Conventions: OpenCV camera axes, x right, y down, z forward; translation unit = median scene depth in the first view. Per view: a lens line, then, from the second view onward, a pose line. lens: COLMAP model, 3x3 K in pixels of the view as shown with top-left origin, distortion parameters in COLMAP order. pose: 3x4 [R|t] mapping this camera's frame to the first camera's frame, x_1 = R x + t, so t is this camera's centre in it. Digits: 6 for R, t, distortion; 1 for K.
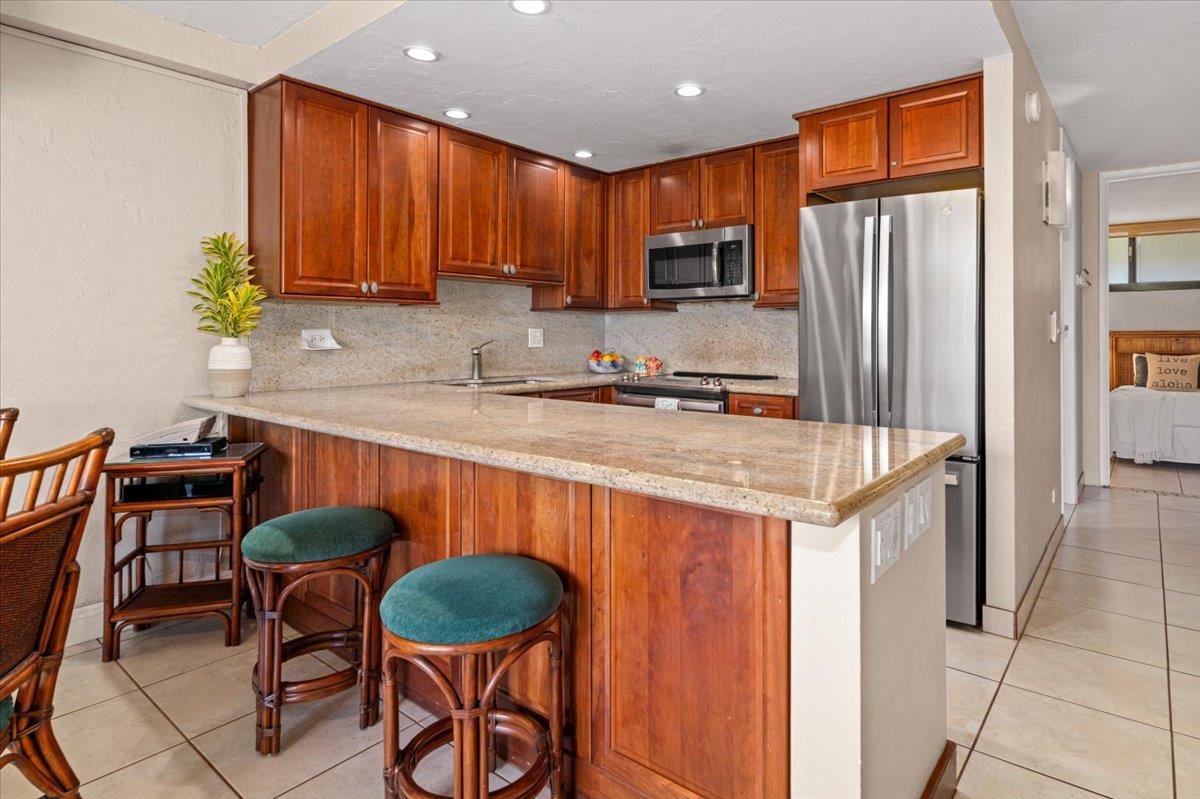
lens RADIAL K [[637.4, 0, 655.2], [0, 637.4, 334.6], [0, 0, 1]] dist [0.003027, -0.002303]
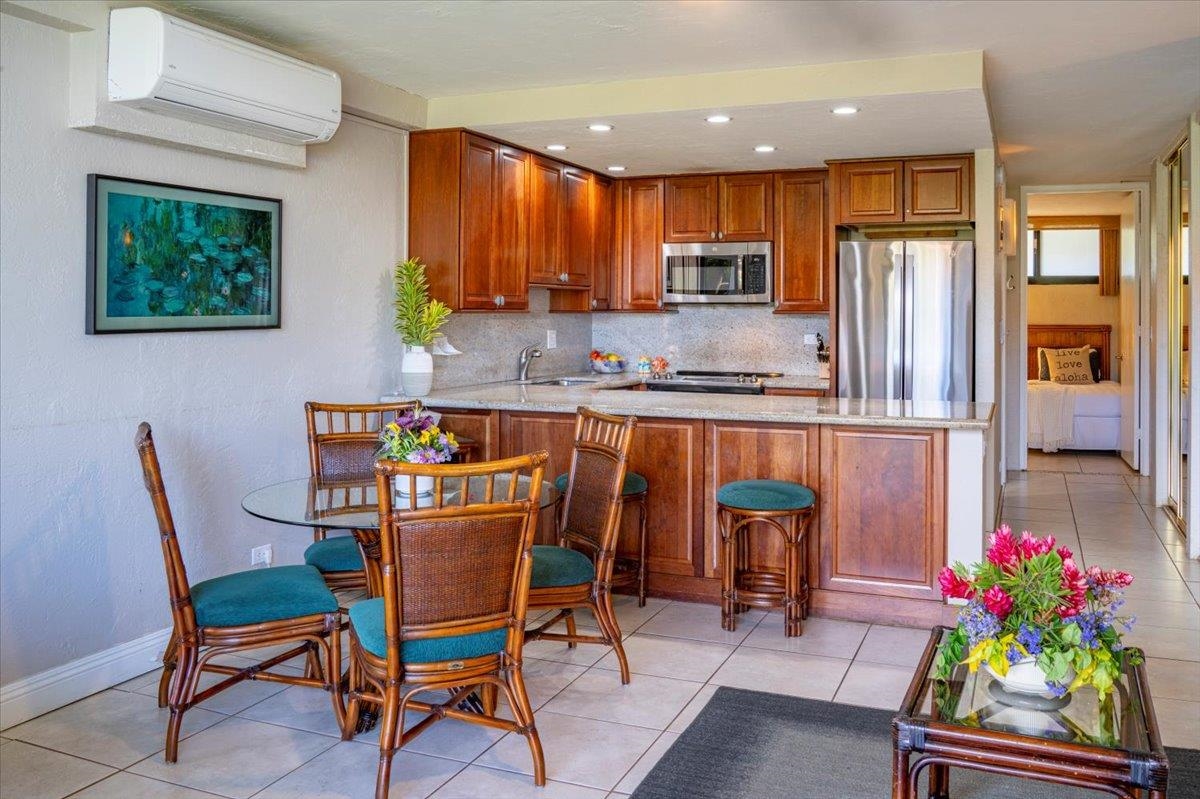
lens RADIAL K [[1010.4, 0, 600.5], [0, 1010.4, 307.3], [0, 0, 1]] dist [-0.045787, 0.004594]
pose [[0.967782, 0.004651, 0.251747, -0.580776], [-0.003398, 0.999980, -0.005411, -0.041604], [-0.251767, 0.004381, 0.967778, -0.650040]]
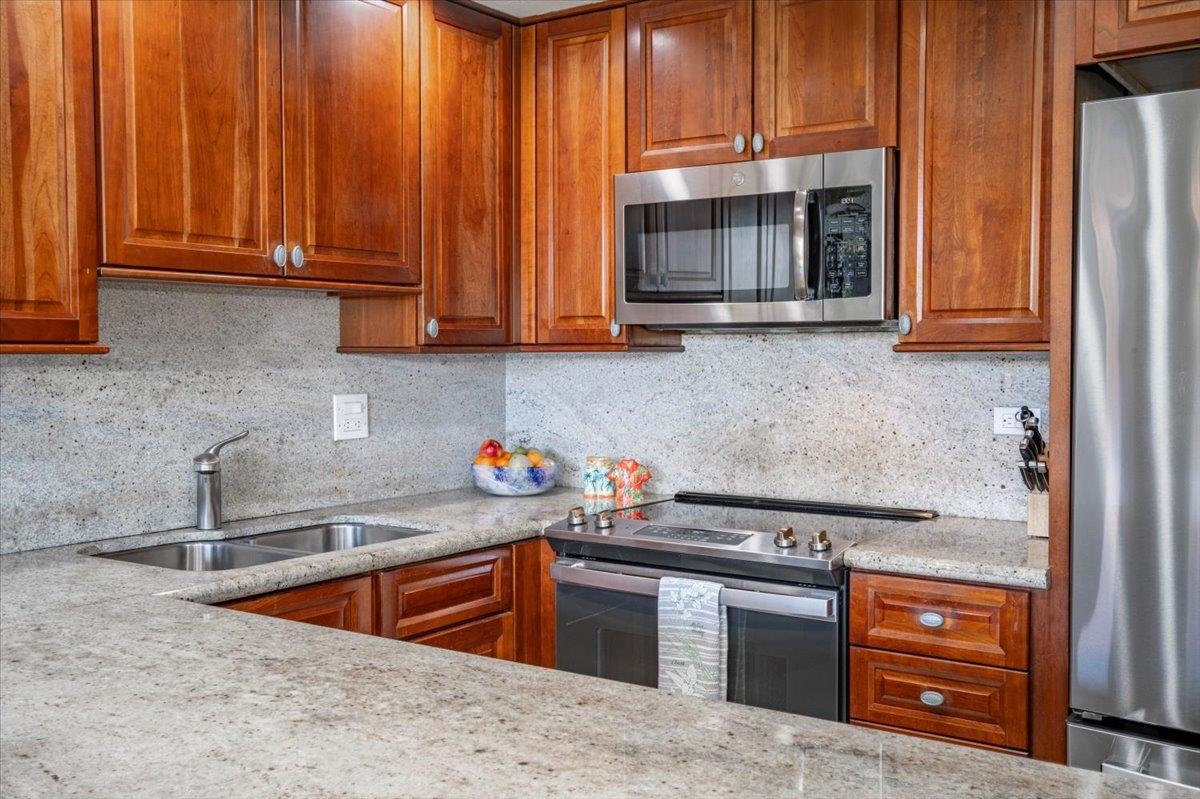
lens RADIAL K [[1178.3, 0, 600.3], [0, 1178.3, 402.3], [0, 0, 1]] dist [0.025718, 0.000000]
pose [[0.998602, -0.003999, 0.052714, -0.071859], [0.001789, 0.999120, 0.041904, -0.040715], [-0.052835, -0.041751, 0.997730, 0.245045]]
